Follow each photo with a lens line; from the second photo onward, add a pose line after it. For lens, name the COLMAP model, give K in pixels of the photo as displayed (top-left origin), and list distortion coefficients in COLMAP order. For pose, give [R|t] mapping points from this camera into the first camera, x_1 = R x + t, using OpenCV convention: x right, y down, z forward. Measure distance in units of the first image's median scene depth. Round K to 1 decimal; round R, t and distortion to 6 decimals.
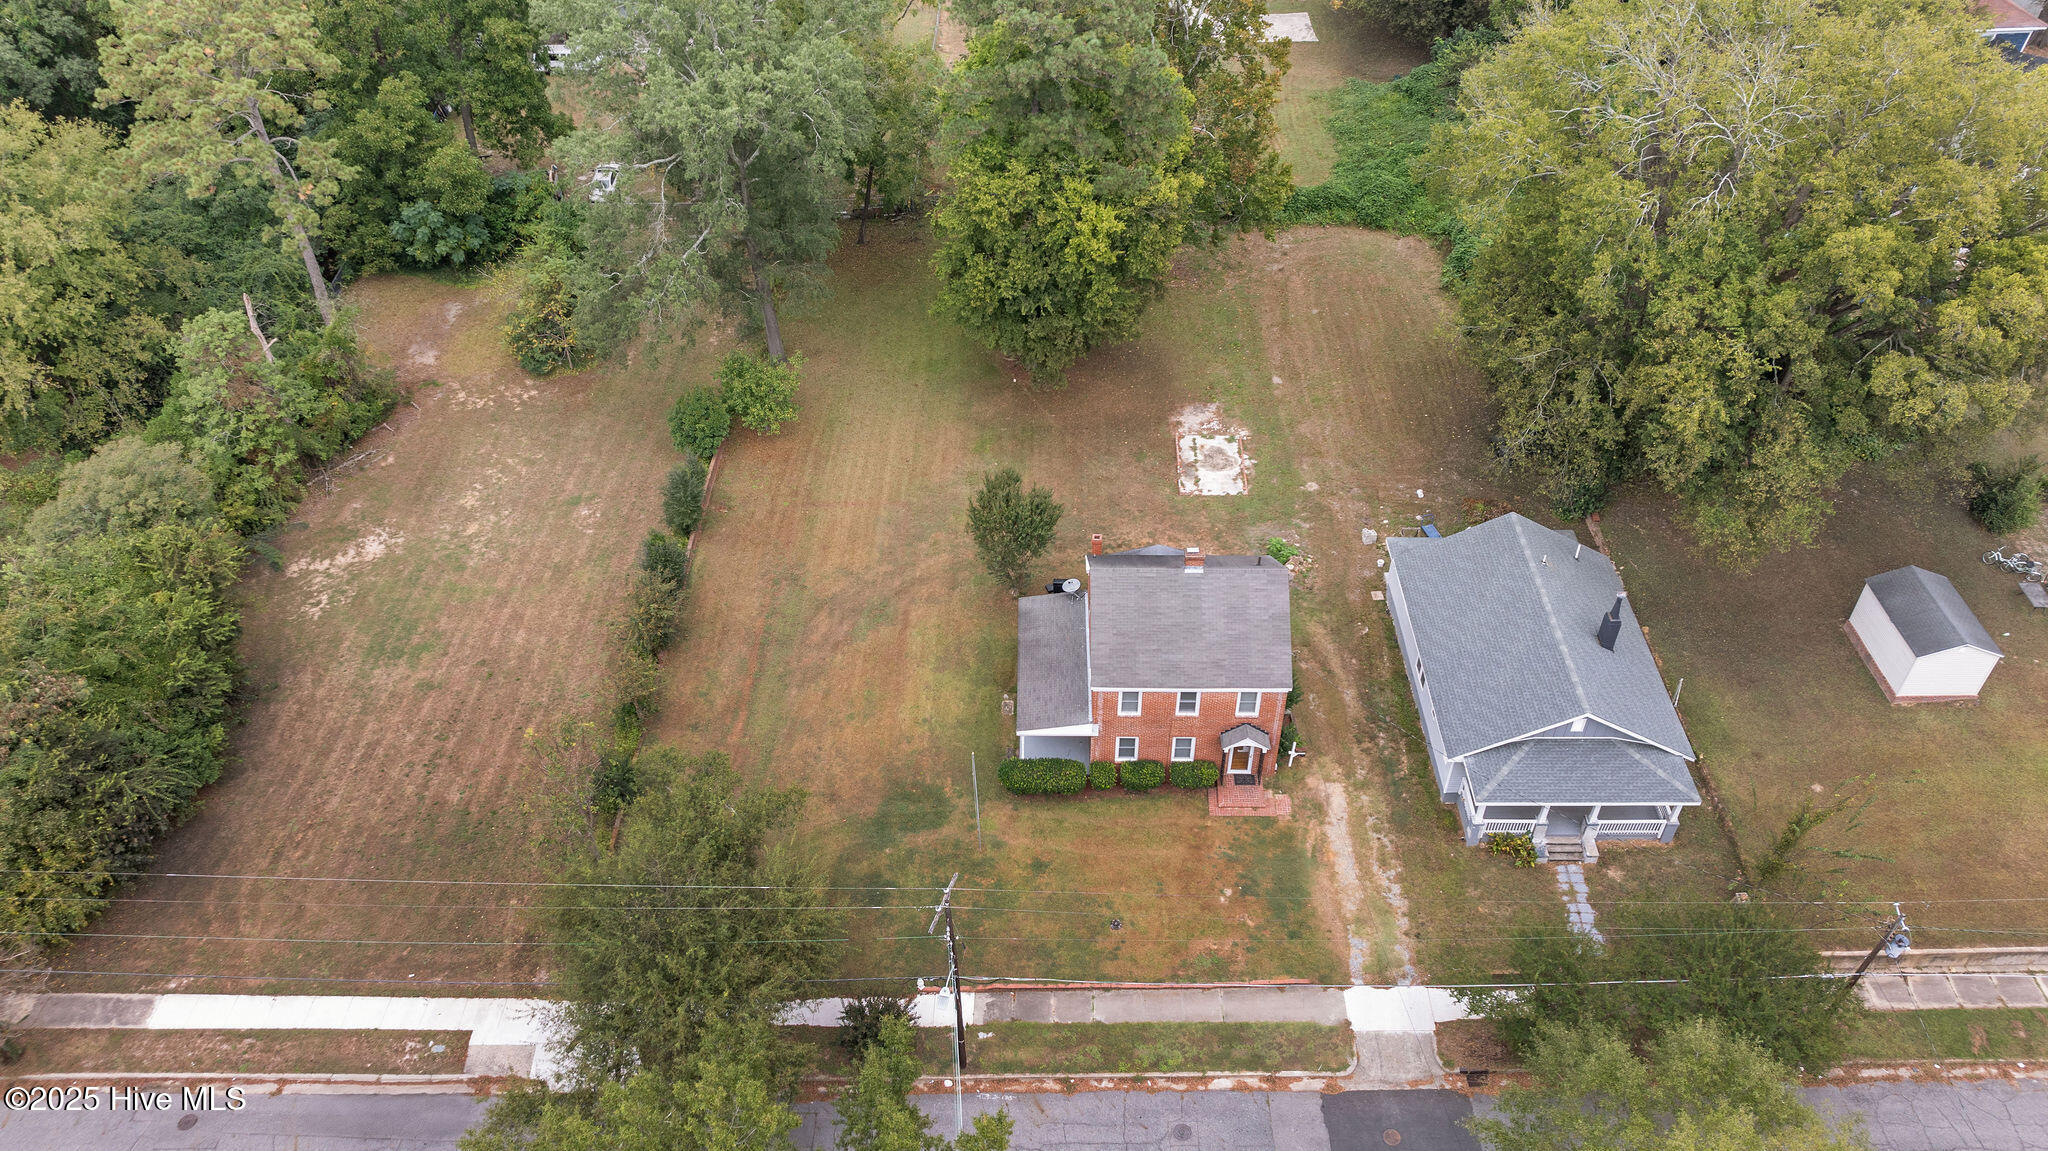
lens RADIAL K [[1449.8, 0, 1024.0], [0, 1449.8, 575.5], [0, 0, 1]] dist [-0.010870, -0.000863]
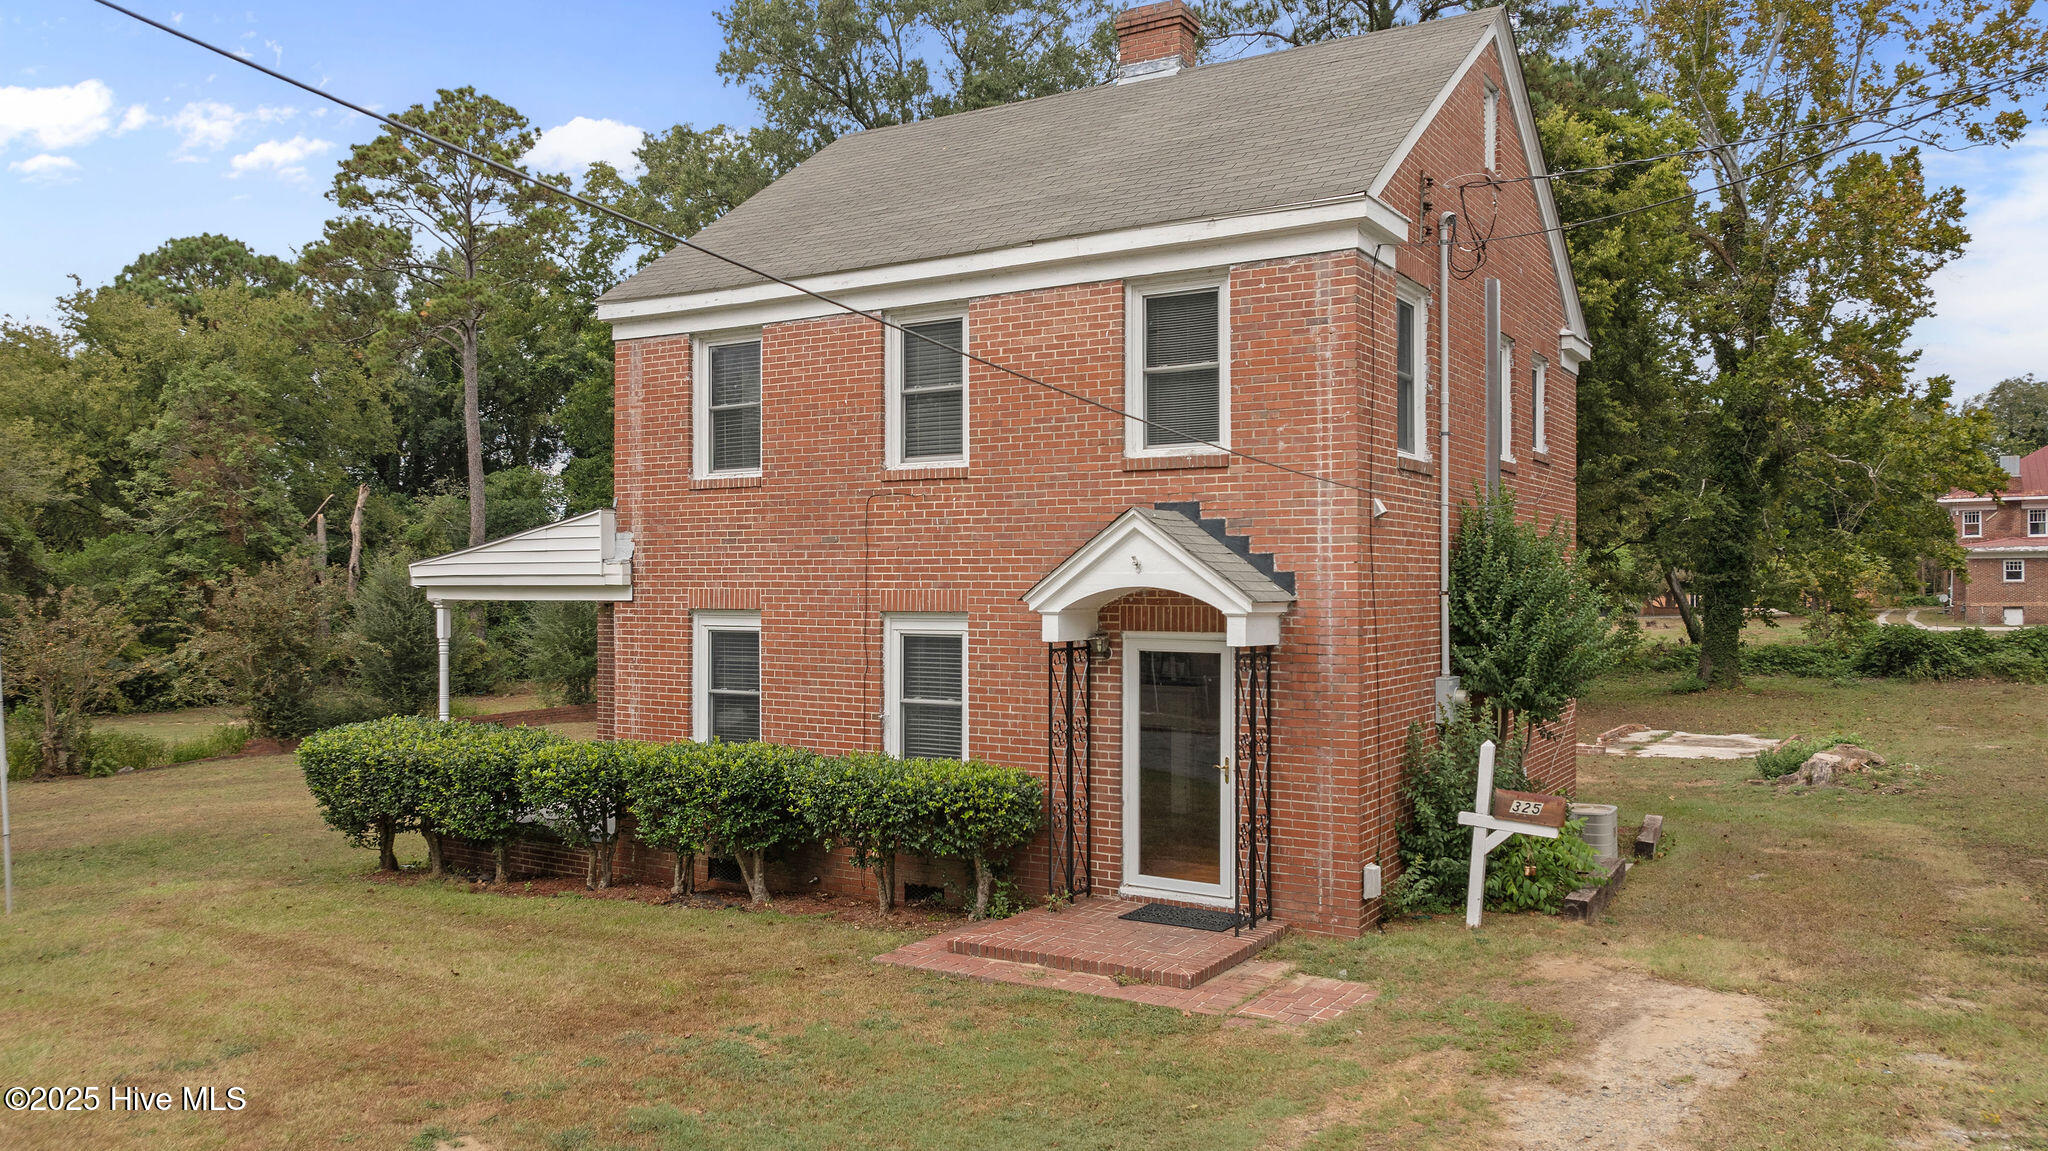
lens RADIAL K [[1465.0, 0, 1024.0], [0, 1465.0, 575.5], [0, 0, 1]] dist [-0.009364, -0.004830]
pose [[0.860320, 0.005846, -0.509722, 0.237739], [-0.341039, 0.749791, -0.567014, 0.229464], [0.378870, 0.661648, 0.647054, 0.876458]]
